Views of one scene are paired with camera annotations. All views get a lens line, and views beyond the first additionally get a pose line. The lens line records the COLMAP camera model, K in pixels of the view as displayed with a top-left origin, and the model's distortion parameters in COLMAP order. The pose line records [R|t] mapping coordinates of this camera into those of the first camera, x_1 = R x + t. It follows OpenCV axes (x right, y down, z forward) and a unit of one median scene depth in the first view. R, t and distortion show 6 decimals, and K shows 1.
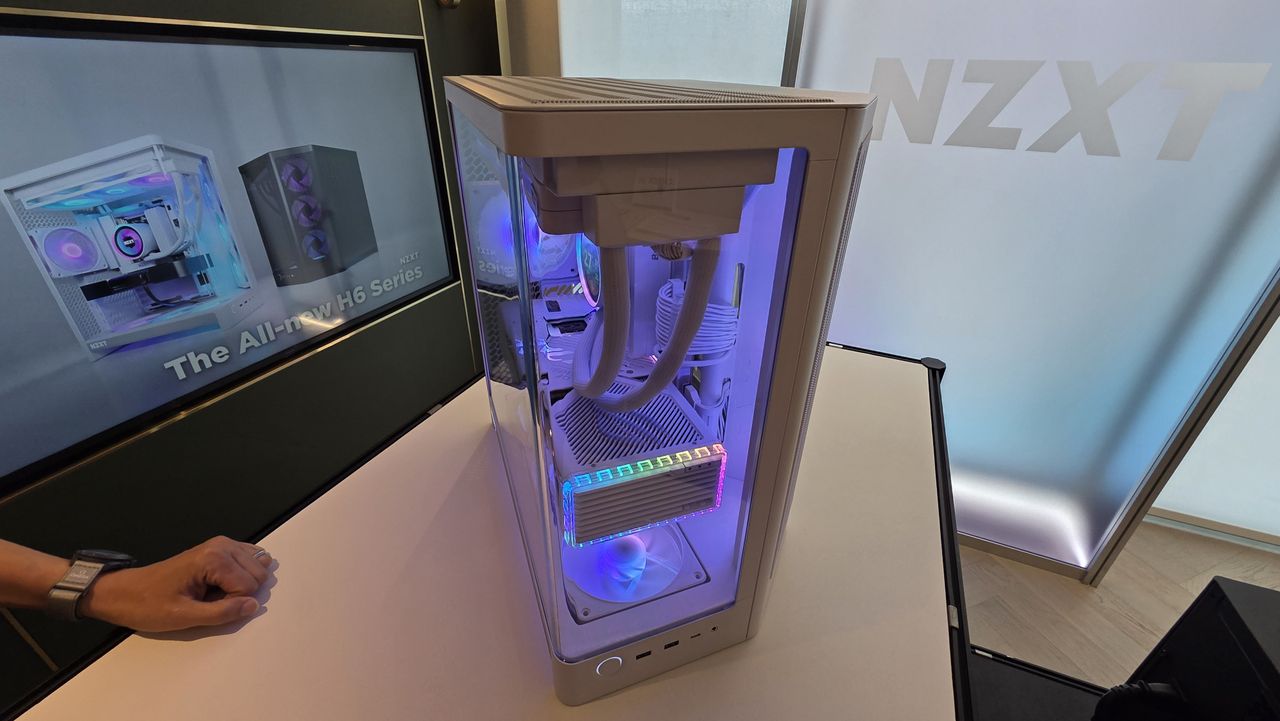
lens RADIAL K [[523.1, 0, 640.0], [0, 523.1, 360.5], [0, 0, 1]] dist [0.002944, 0.000396]
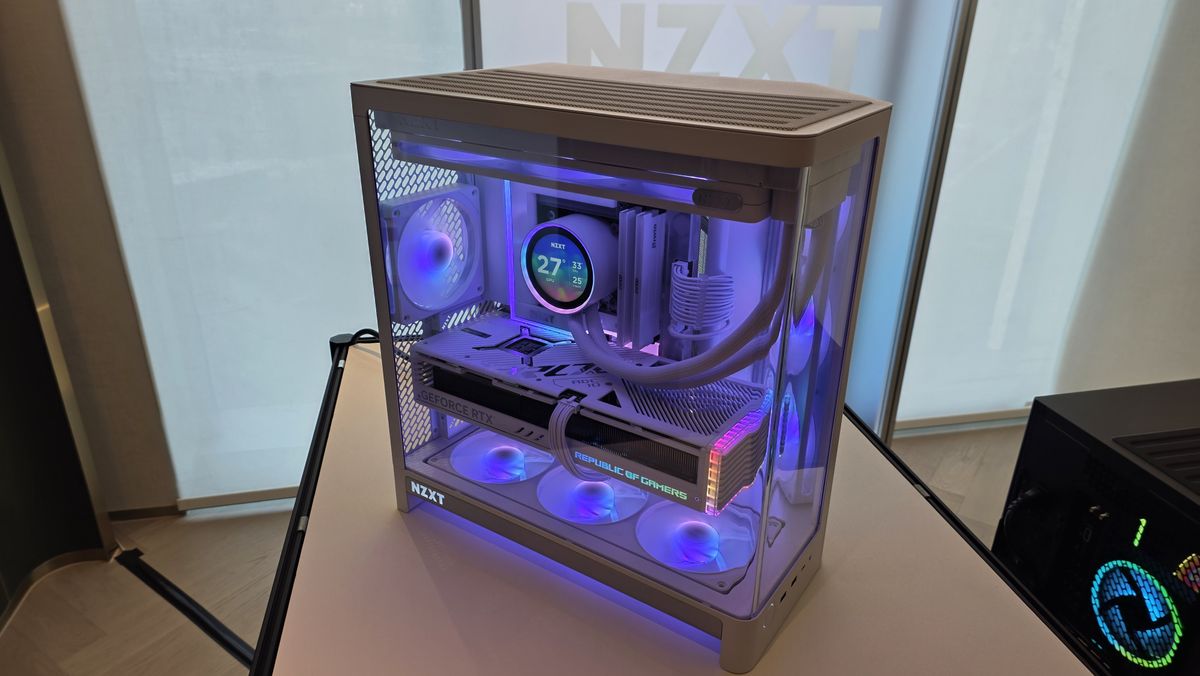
lens RADIAL K [[798.3, 0, 600.0], [0, 798.3, 338.0], [0, 0, 1]] dist [0.004582, 0.000360]
pose [[0.828276, -0.230037, 0.510923, -0.333506], [0.270067, 0.962832, -0.004311, -0.016741], [-0.490941, 0.141554, 0.859616, -0.101812]]
